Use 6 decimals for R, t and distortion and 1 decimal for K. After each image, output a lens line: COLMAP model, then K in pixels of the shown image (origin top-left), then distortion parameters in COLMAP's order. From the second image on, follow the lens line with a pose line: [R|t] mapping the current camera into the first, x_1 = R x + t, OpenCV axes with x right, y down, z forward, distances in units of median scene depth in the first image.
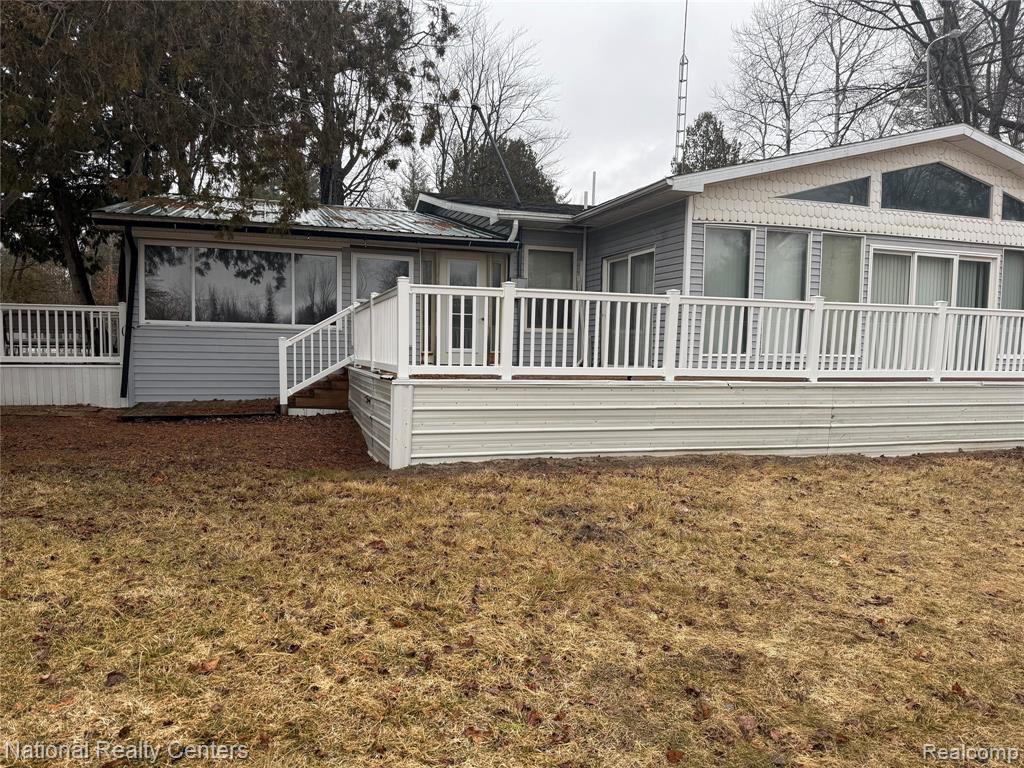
lens RADIAL K [[721.2, 0, 511.4], [0, 721.2, 382.5], [0, 0, 1]] dist [0.045170, -0.006298]
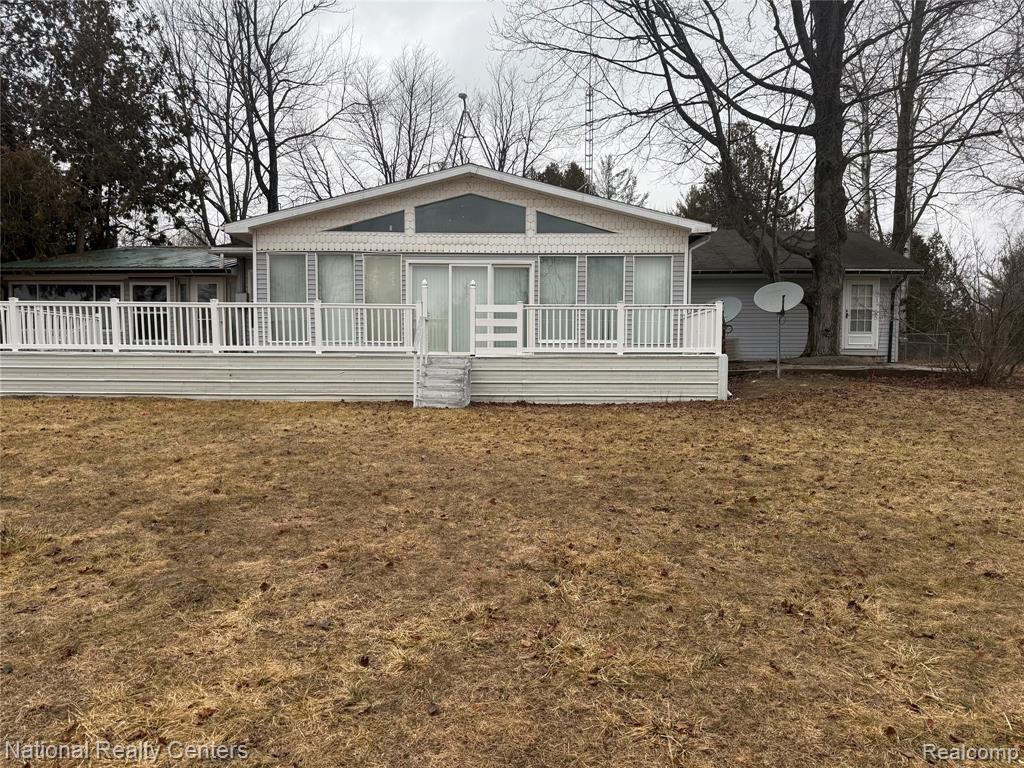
lens RADIAL K [[721.2, 0, 514.4], [0, 721.2, 386.8], [0, 0, 1]] dist [0.045170, -0.006298]
pose [[0.935551, 0.003479, -0.353175, 1.181352], [-0.008935, 0.999865, -0.013819, 0.065847], [0.353079, 0.016083, 0.935455, -0.189834]]
